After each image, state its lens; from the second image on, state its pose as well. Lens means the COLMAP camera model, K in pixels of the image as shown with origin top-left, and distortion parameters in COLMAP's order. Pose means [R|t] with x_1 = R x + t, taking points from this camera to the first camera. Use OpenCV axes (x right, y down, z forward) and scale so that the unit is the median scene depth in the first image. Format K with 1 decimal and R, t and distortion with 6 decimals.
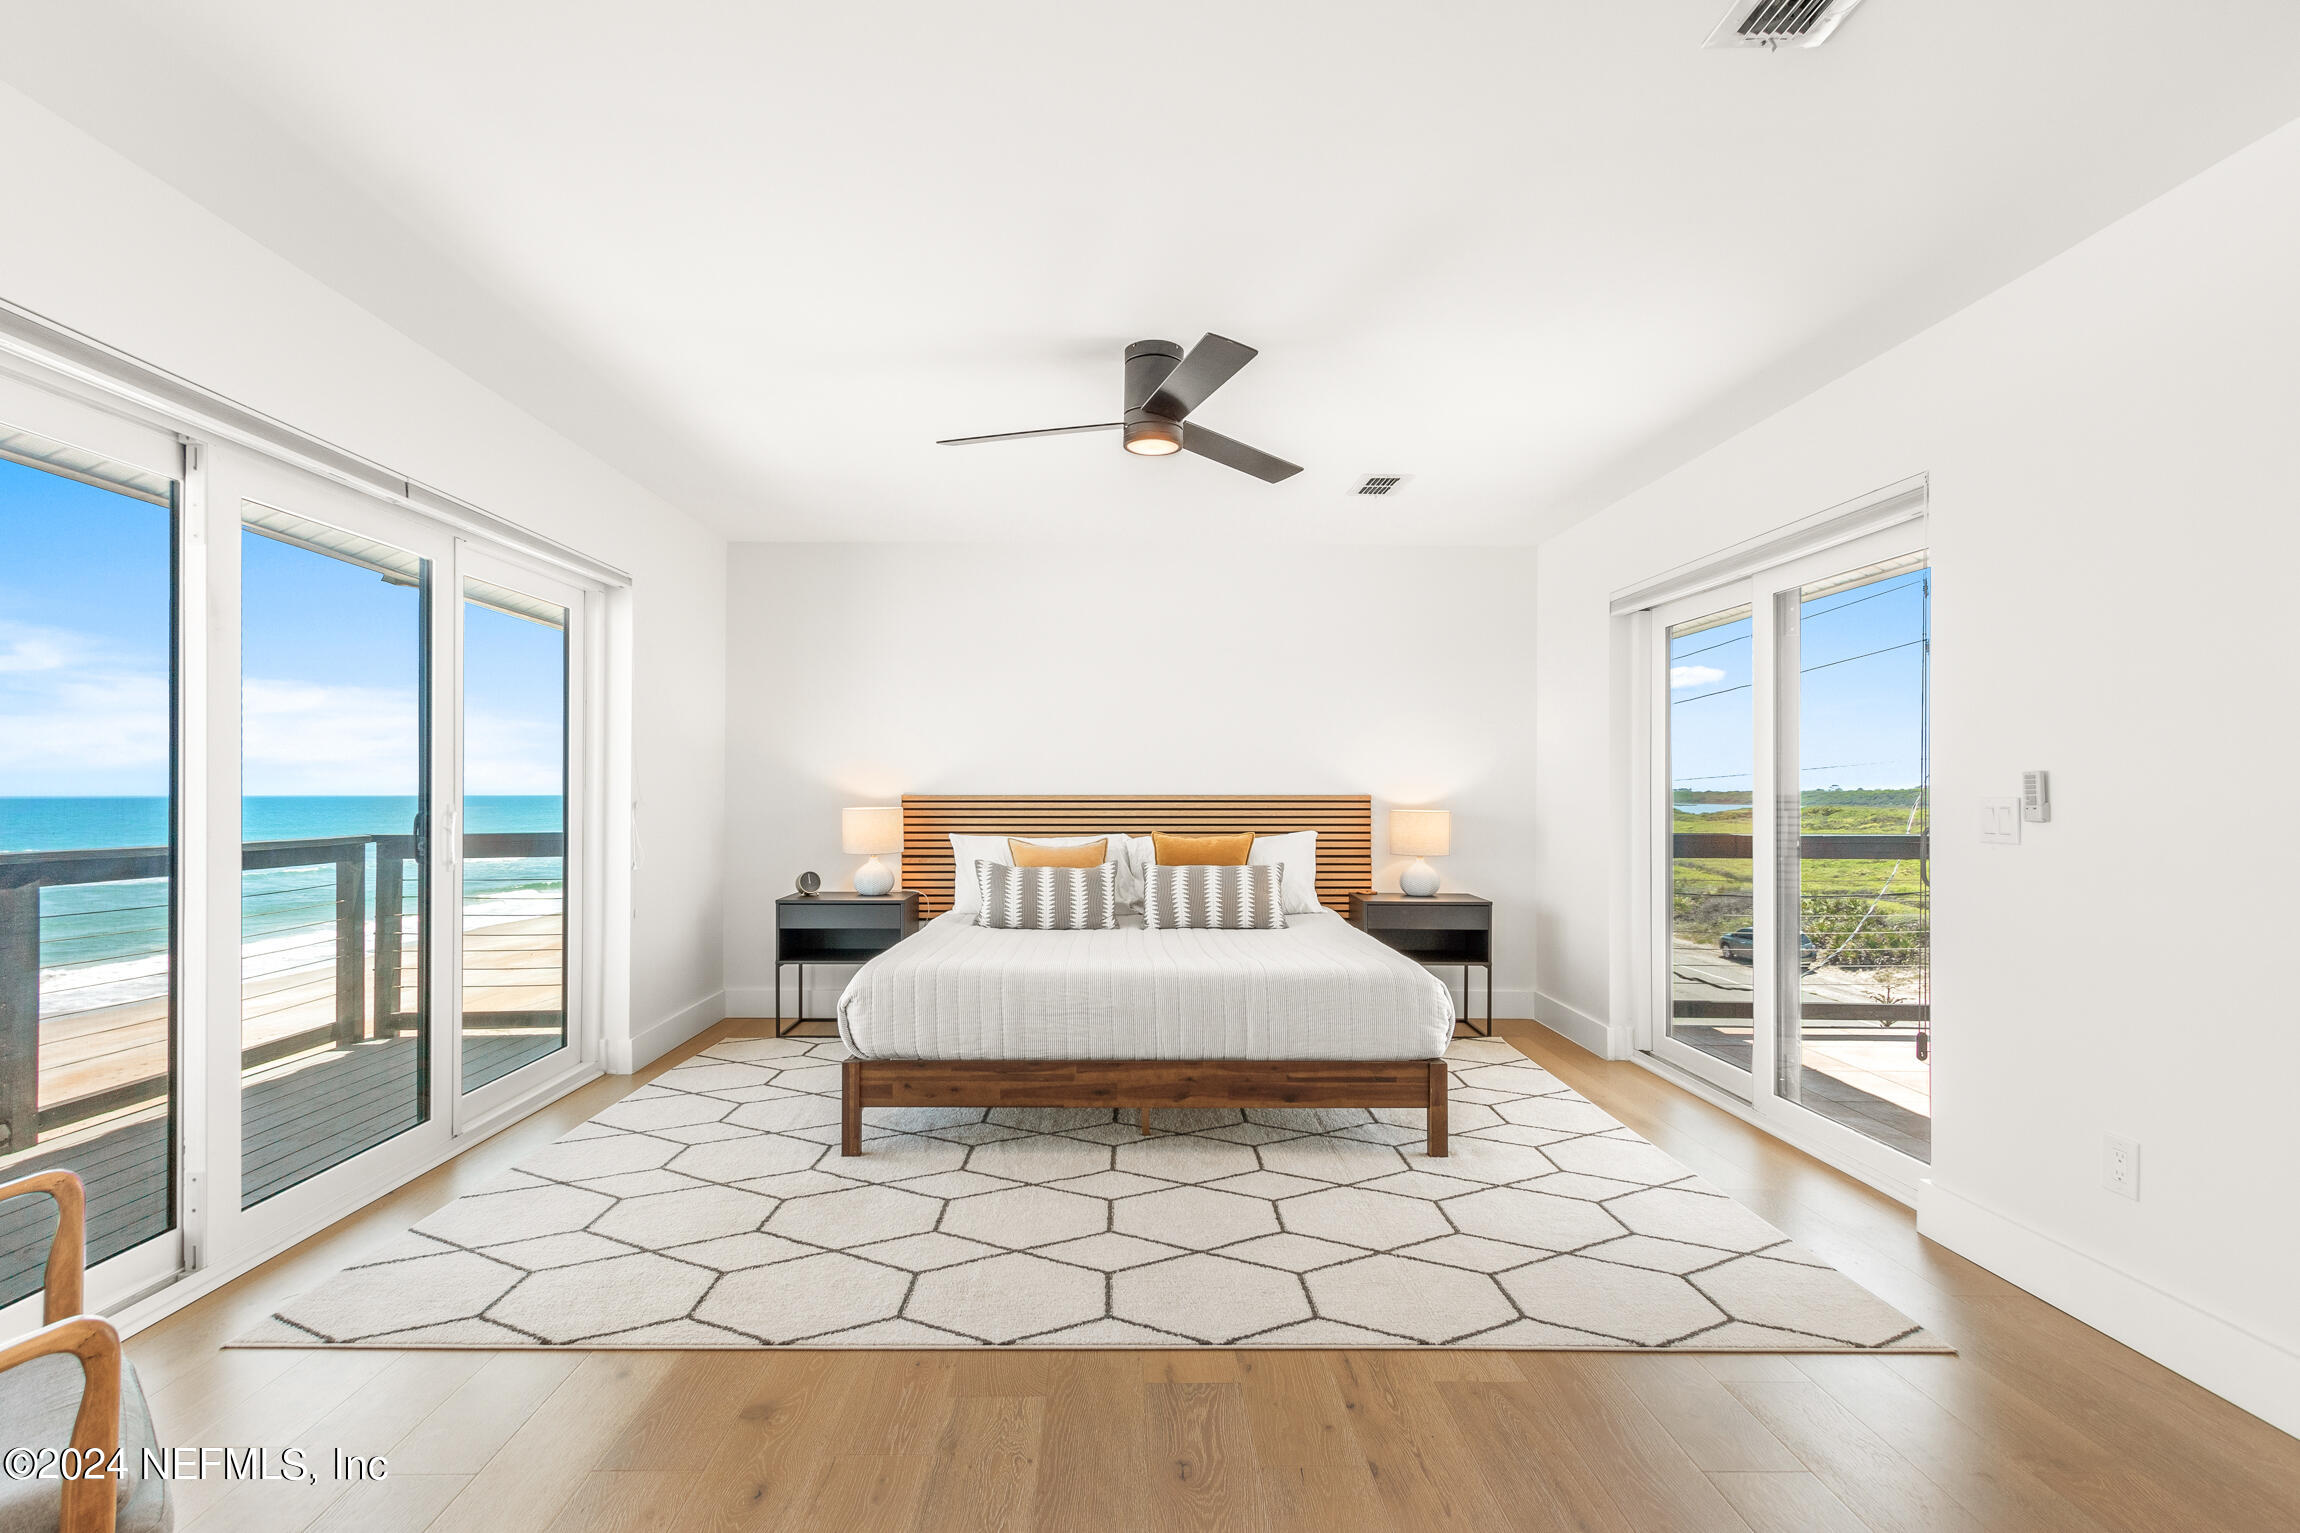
lens RADIAL K [[1074.0, 0, 1133.8], [0, 1074.0, 777.6], [0, 0, 1]] dist [-0.001265, -0.000821]
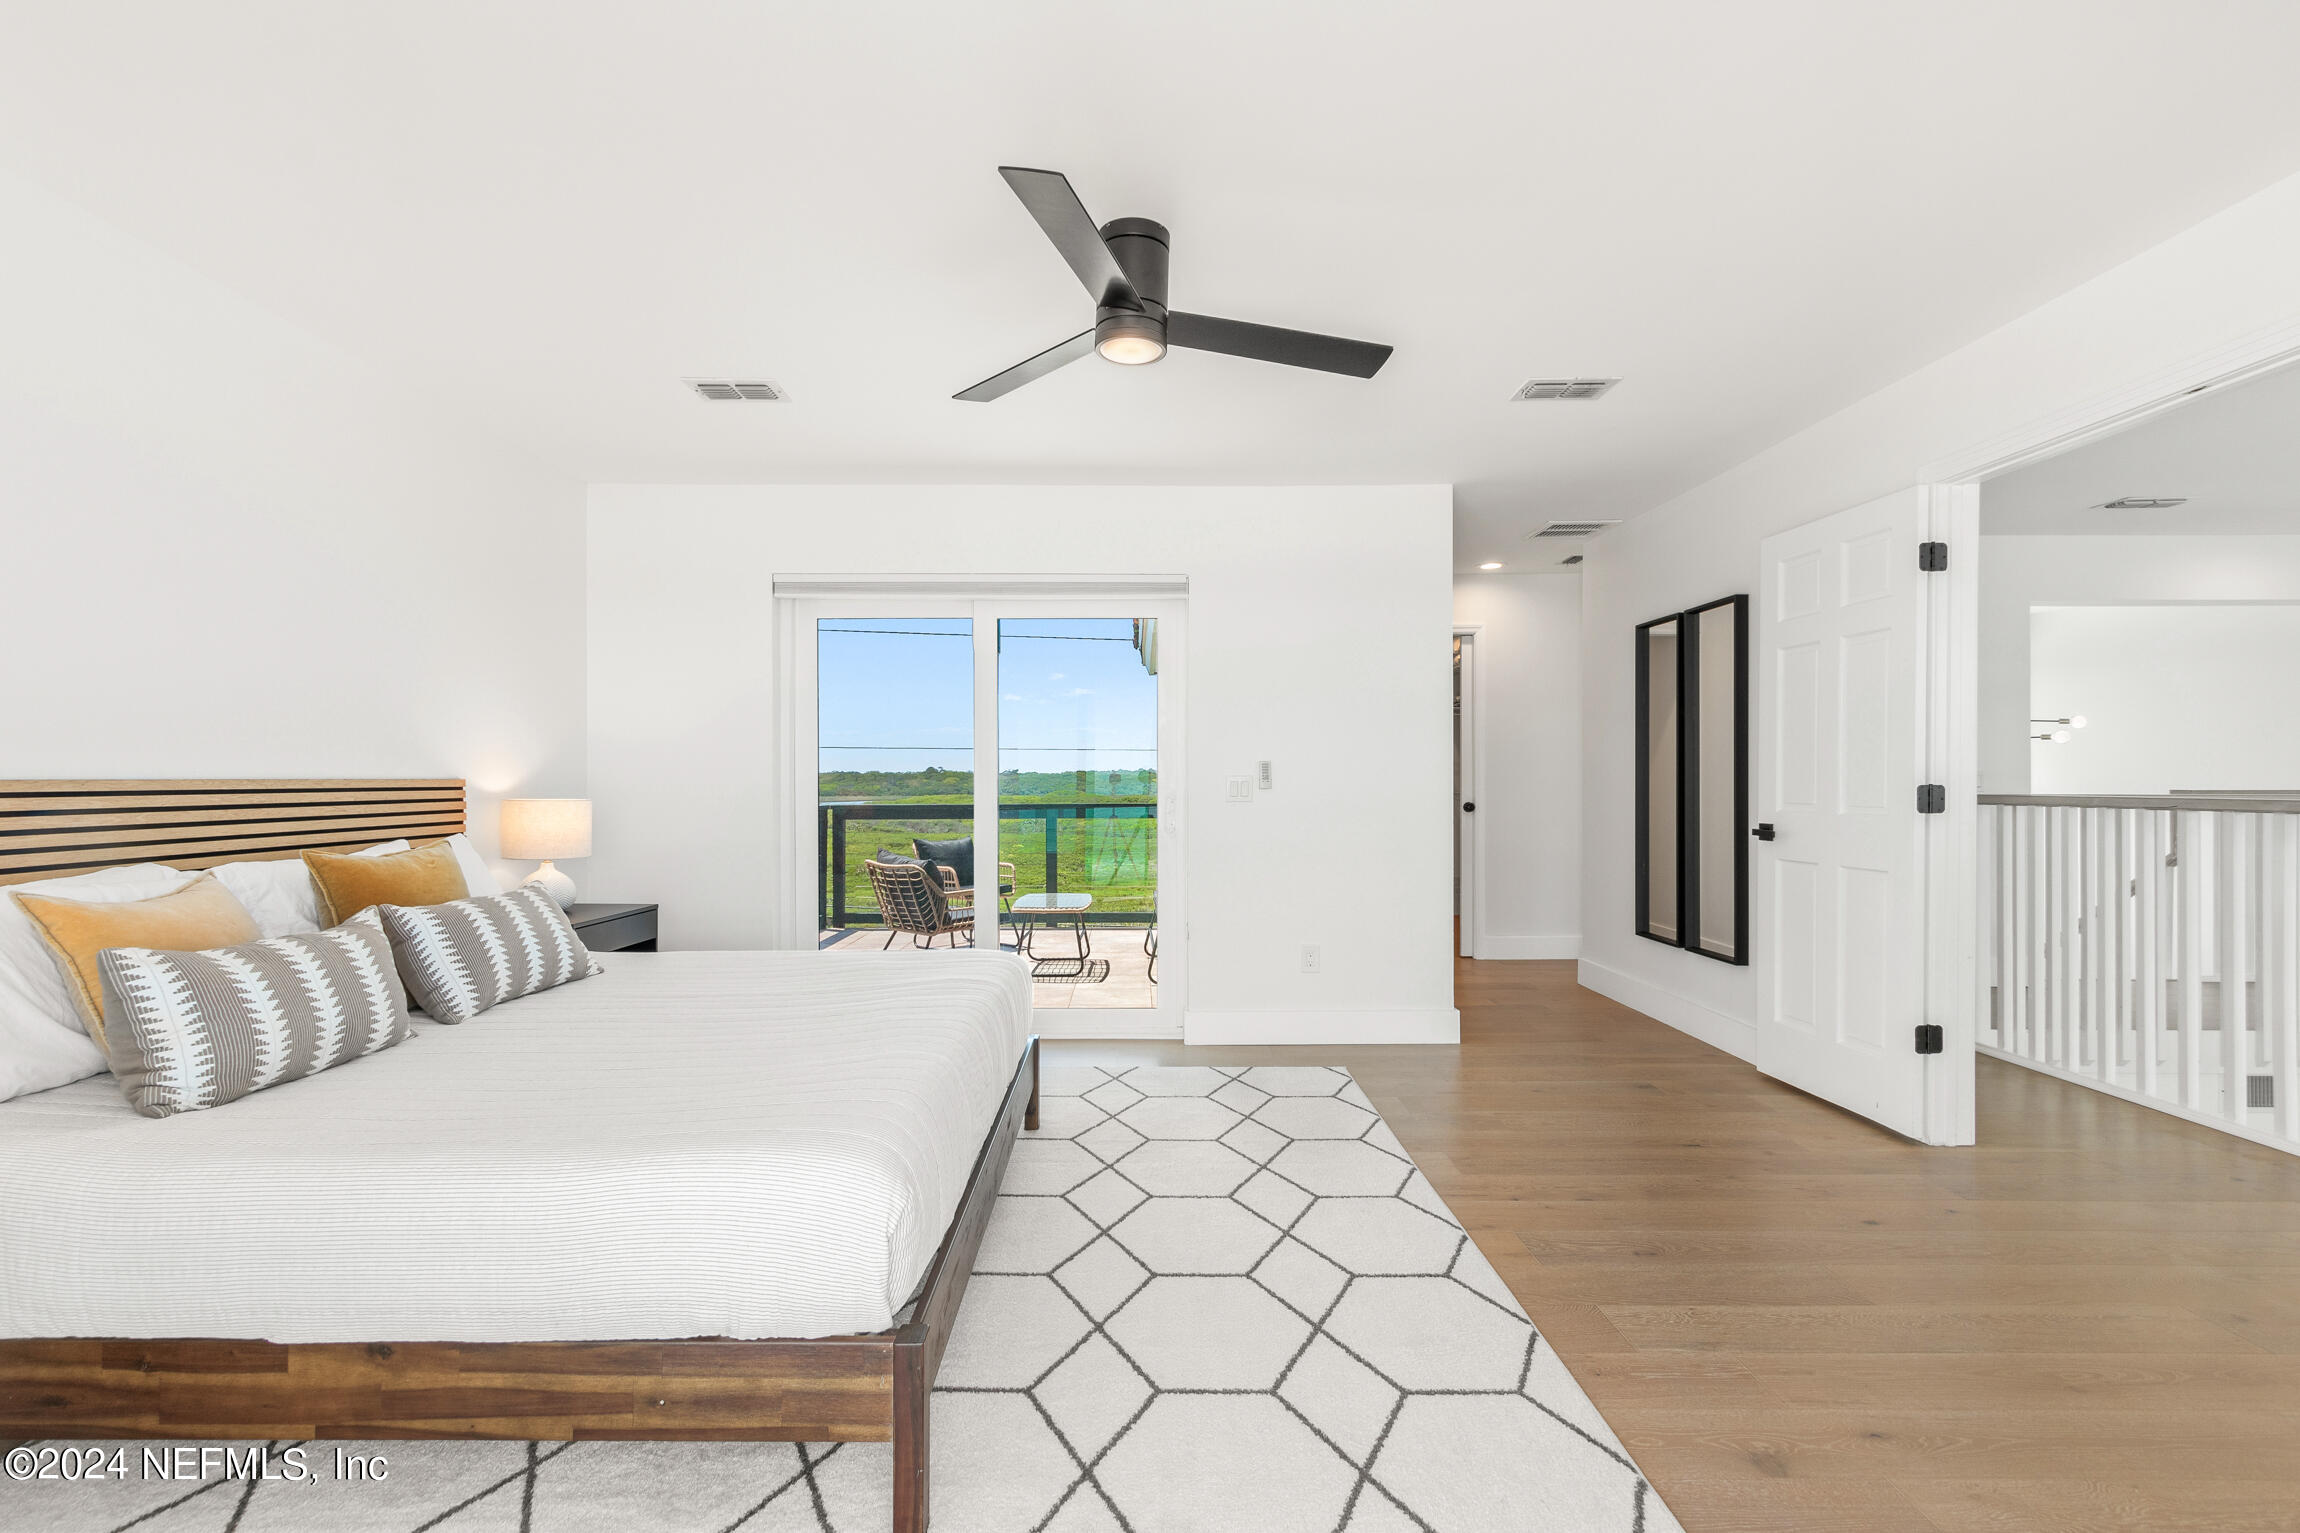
lens RADIAL K [[1074.0, 0, 1129.1], [0, 1074.0, 774.5], [0, 0, 1]] dist [-0.001265, -0.000821]
pose [[-0.001492, 0.001884, 0.999997, -0.671521], [-0.009191, 0.999956, -0.001898, 0.015595], [-0.999957, -0.009194, -0.001474, 0.834211]]
